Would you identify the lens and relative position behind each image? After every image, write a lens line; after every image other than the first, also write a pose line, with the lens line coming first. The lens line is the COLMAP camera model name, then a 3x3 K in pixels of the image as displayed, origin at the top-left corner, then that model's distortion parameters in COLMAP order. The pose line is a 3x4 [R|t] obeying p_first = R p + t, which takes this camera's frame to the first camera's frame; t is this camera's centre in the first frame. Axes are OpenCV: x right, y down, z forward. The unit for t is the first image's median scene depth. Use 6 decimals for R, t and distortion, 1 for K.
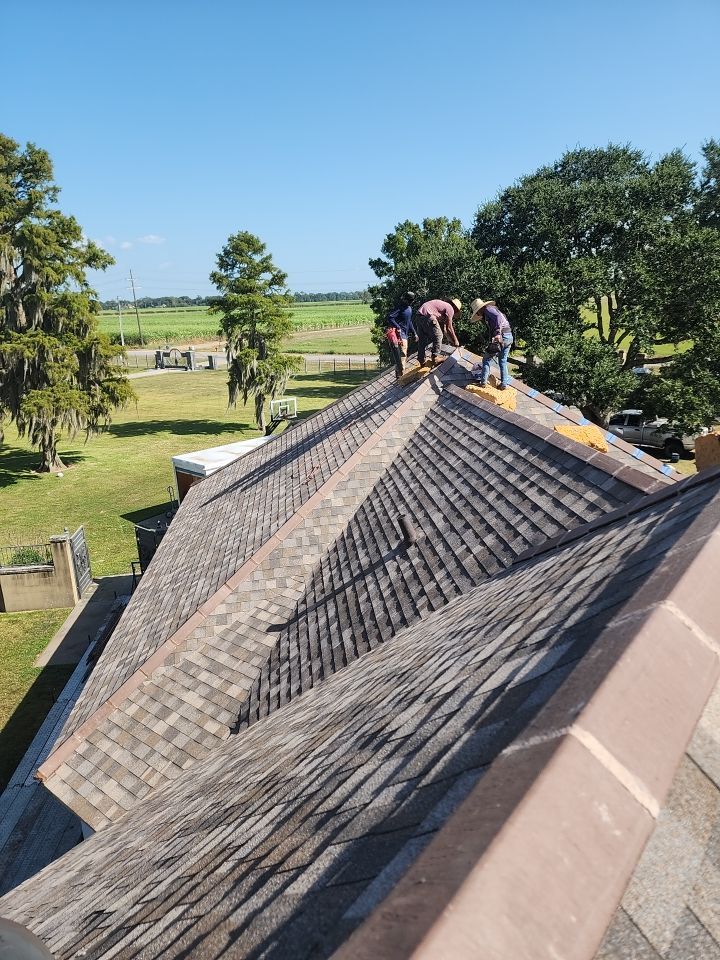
lens RADIAL K [[653.9, 0, 367.3], [0, 653.9, 470.0], [0, 0, 1]] dist [0.049120, -0.043526]
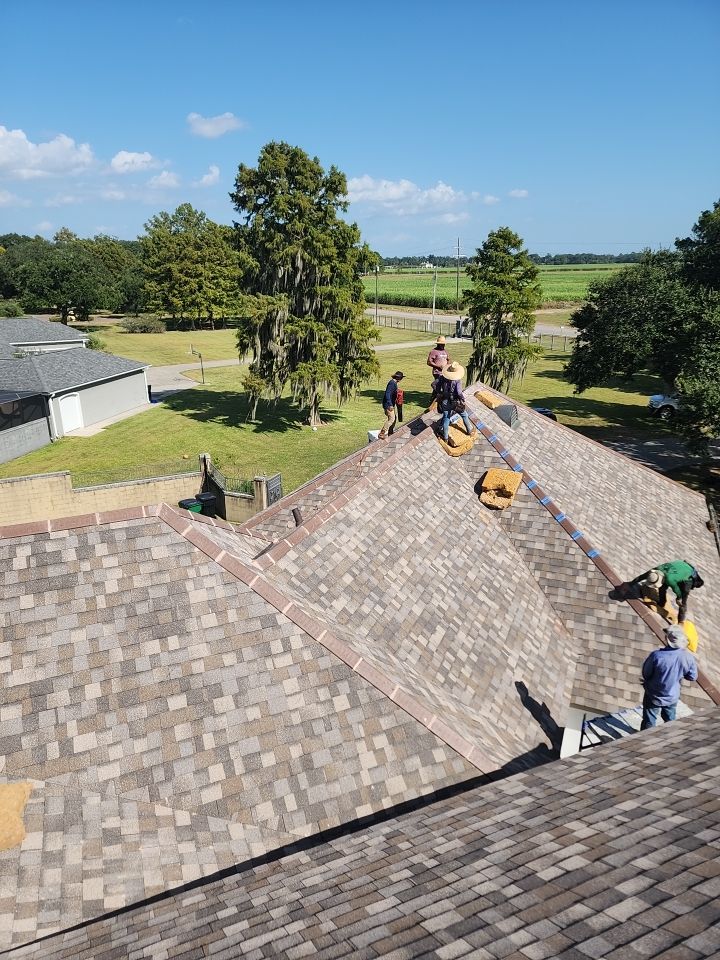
lens RADIAL K [[653.9, 0, 359.8], [0, 653.9, 487.1], [0, 0, 1]] dist [0.049120, -0.043526]
pose [[0.875528, 0.184778, -0.446439, 0.539997], [-0.147897, 0.982123, 0.116447, -0.114163], [0.459975, -0.035926, 0.887205, -0.269581]]
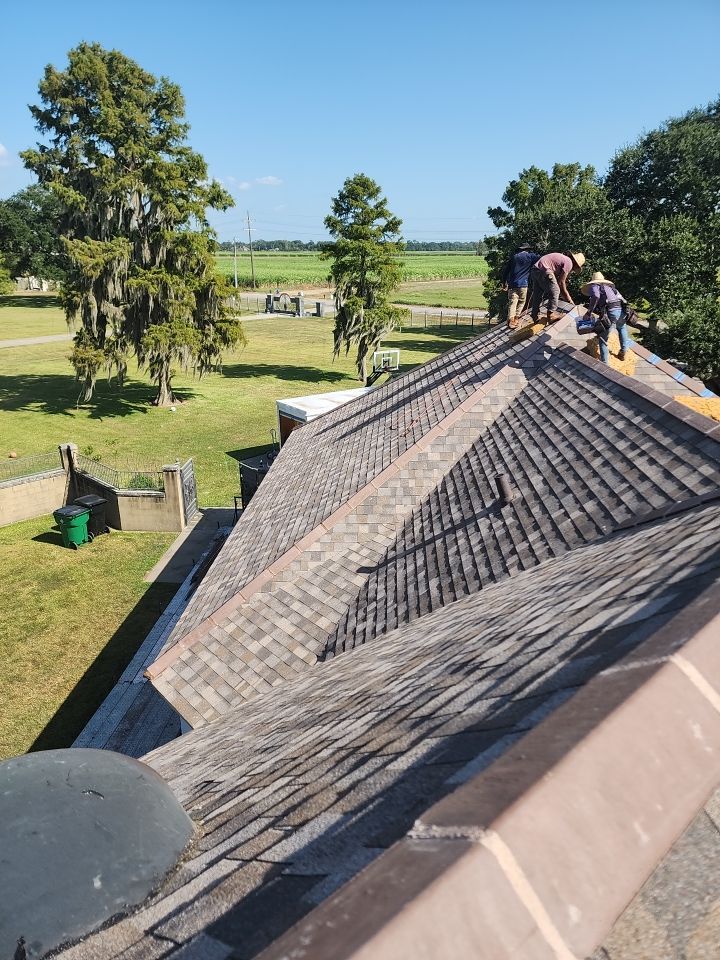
lens RADIAL K [[653.9, 0, 364.0], [0, 653.9, 484.5], [0, 0, 1]] dist [0.049120, -0.043526]
pose [[0.985243, 0.094514, -0.142701, -0.004499], [-0.081353, 0.992108, 0.095410, 0.004550], [0.150592, -0.082393, 0.985157, -0.008260]]
